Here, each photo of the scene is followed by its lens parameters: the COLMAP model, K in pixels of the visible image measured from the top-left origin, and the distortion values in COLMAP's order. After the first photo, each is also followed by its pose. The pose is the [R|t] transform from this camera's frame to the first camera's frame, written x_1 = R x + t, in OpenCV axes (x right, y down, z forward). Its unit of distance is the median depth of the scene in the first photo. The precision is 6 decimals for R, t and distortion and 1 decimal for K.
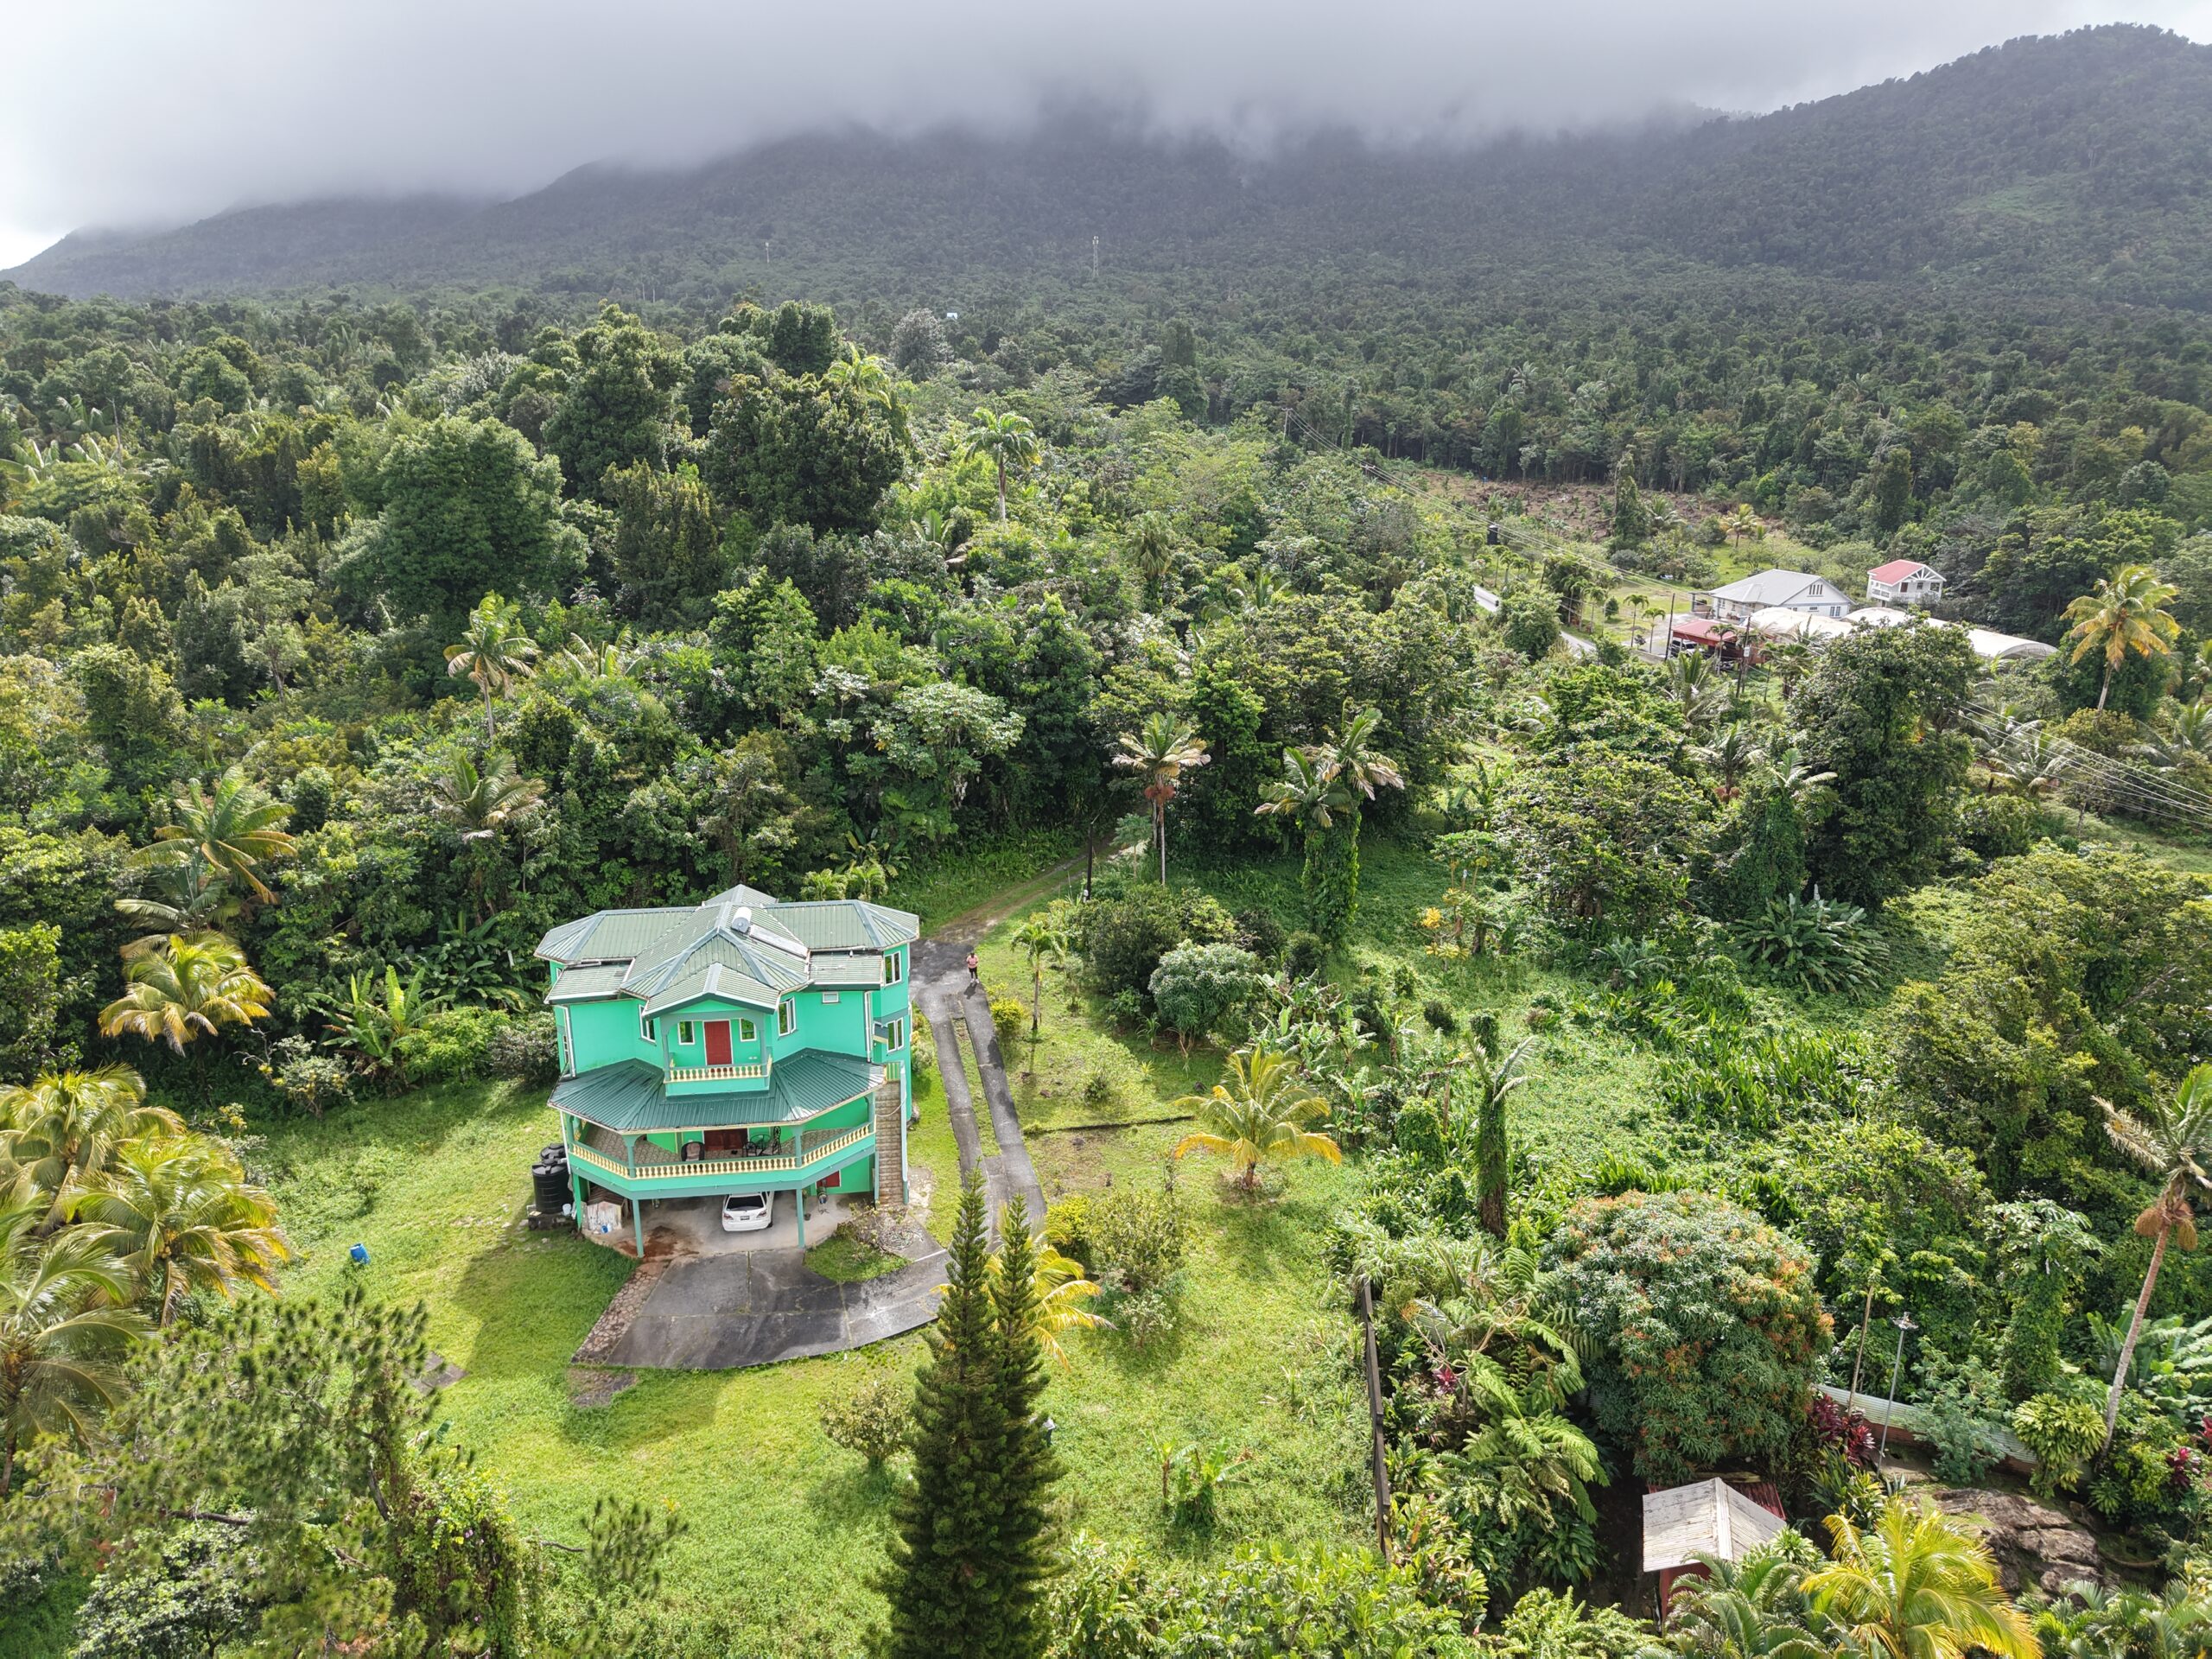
lens RADIAL K [[1396.1, 0, 1106.0], [0, 1396.1, 829.5], [0, 0, 1]] dist [-0.000819, -0.024504]
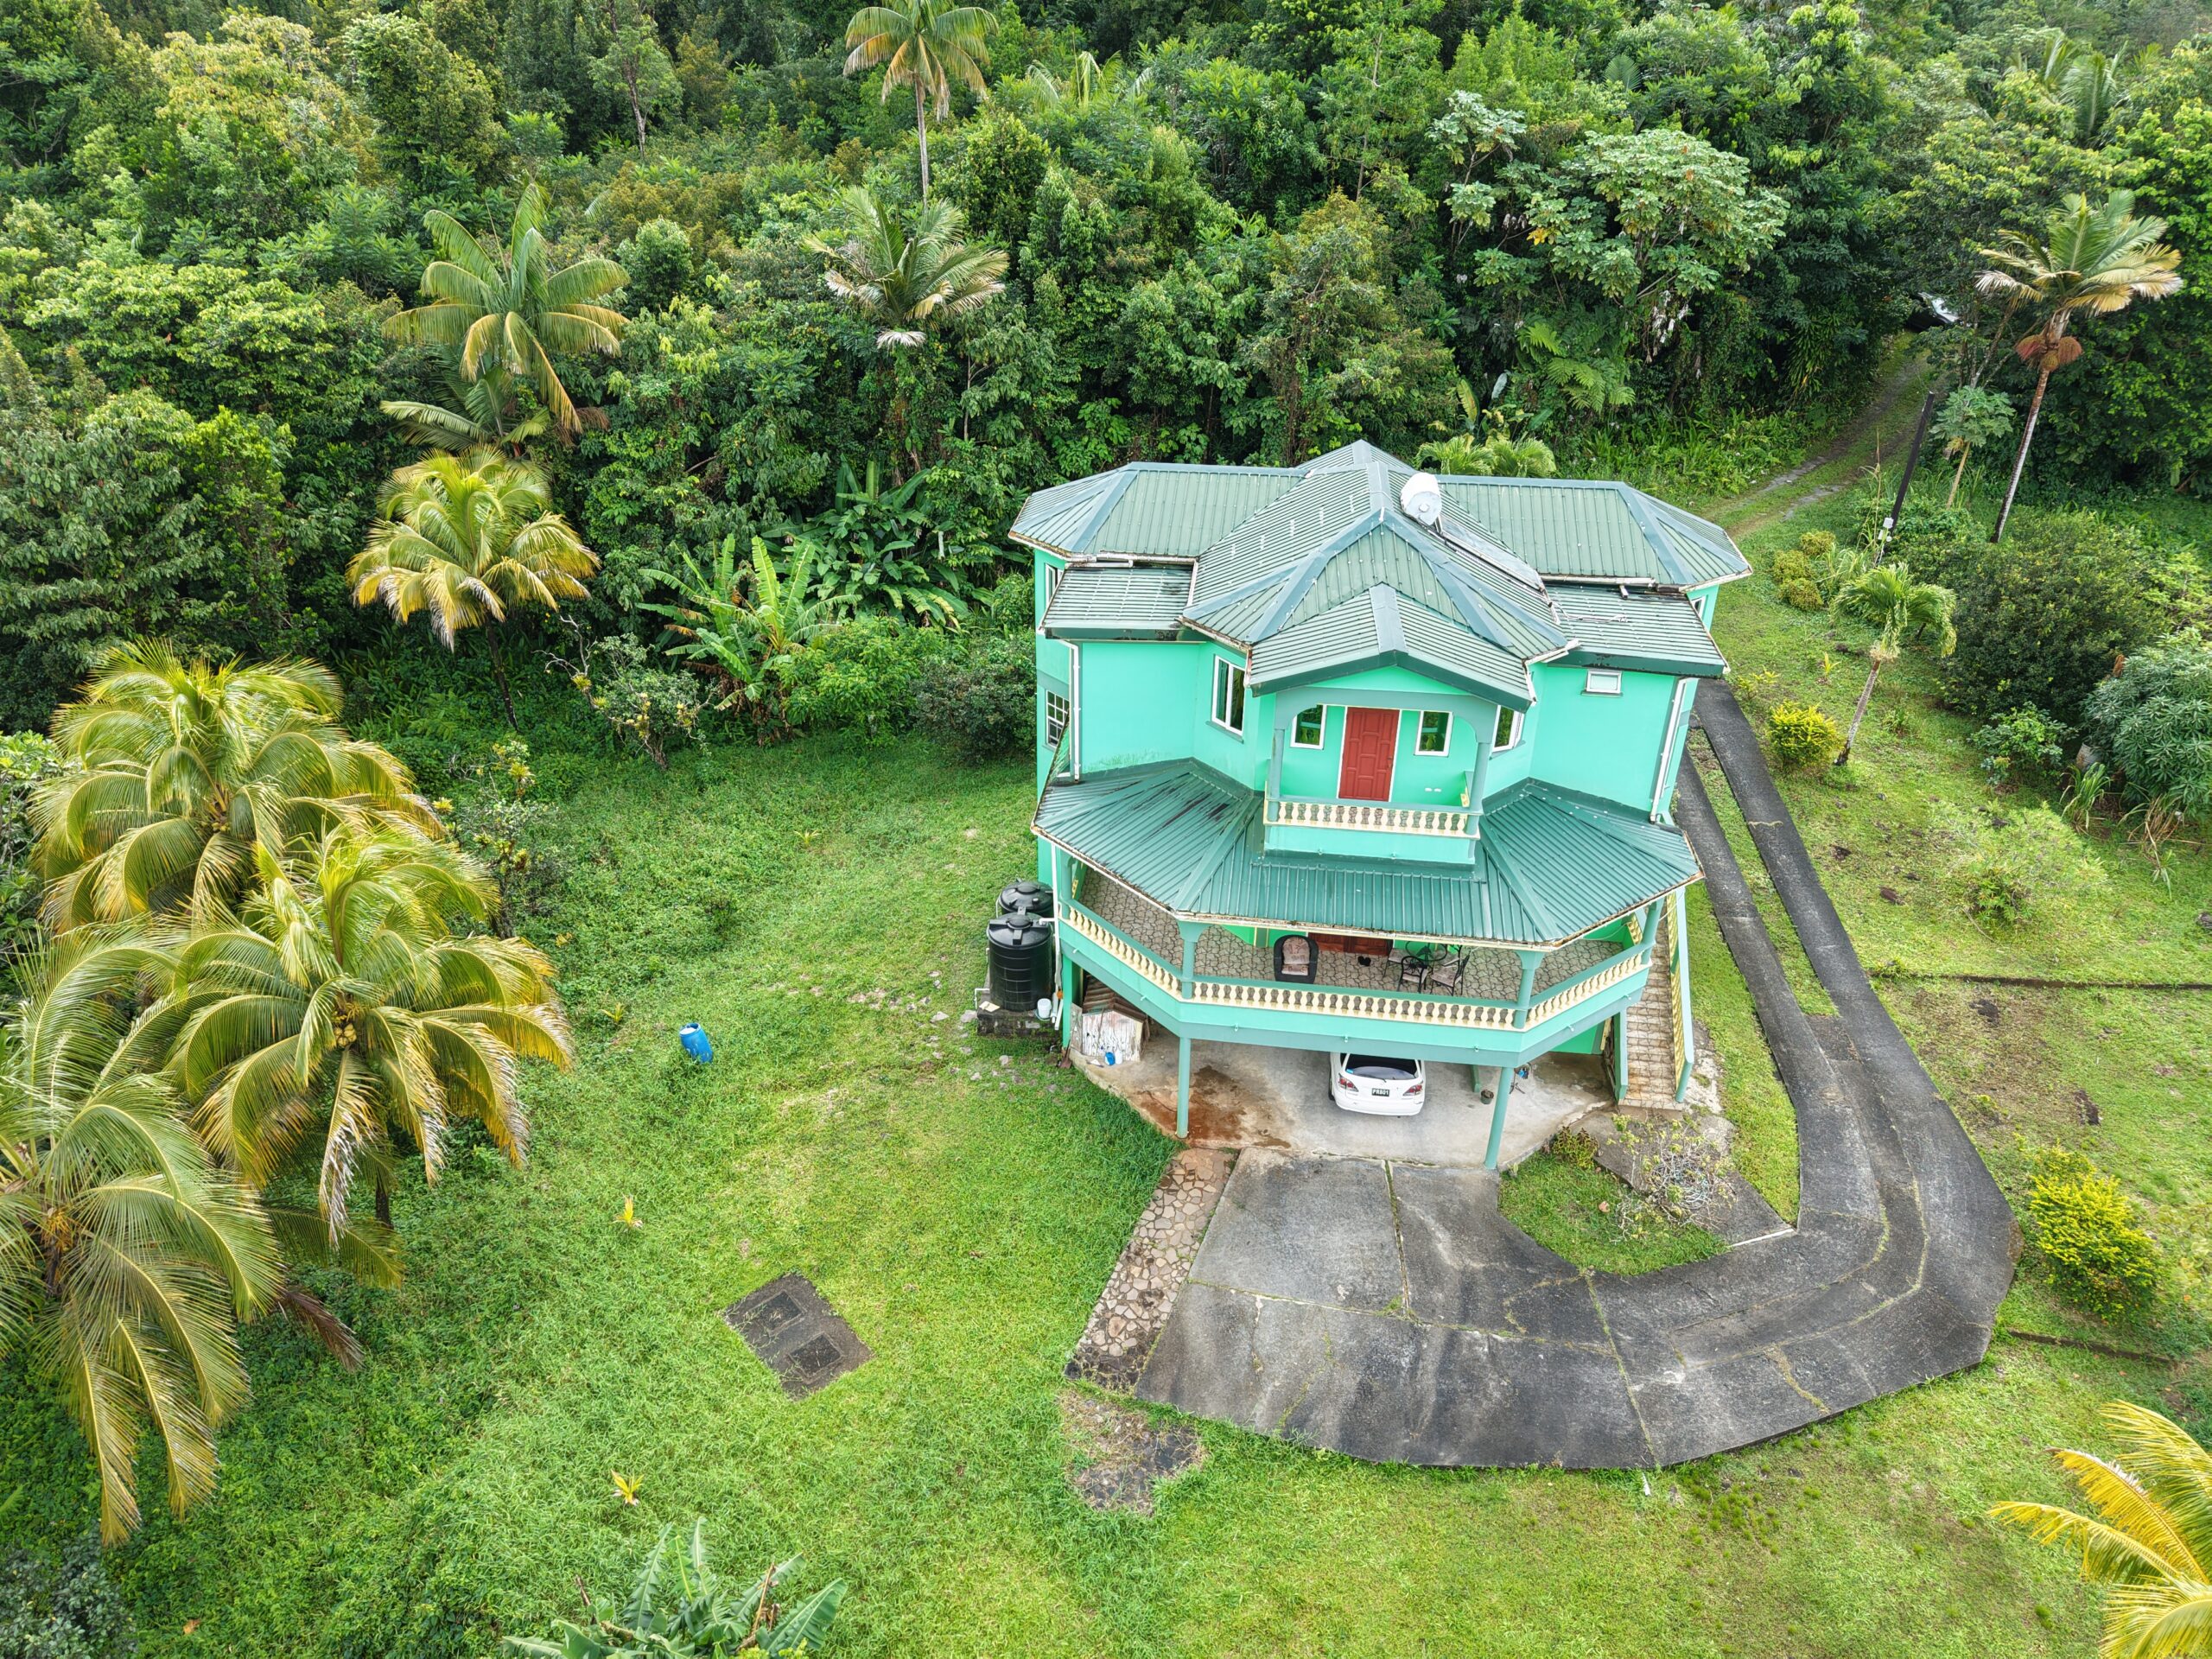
lens RADIAL K [[1480.2, 0, 1106.0], [0, 1480.2, 829.5], [0, 0, 1]] dist [0.028365, -0.030853]
pose [[0.961697, 0.138059, -0.236810, -0.194224], [-0.076177, 0.964481, 0.252930, 0.045084], [0.263318, -0.225202, 0.938055, 0.392677]]
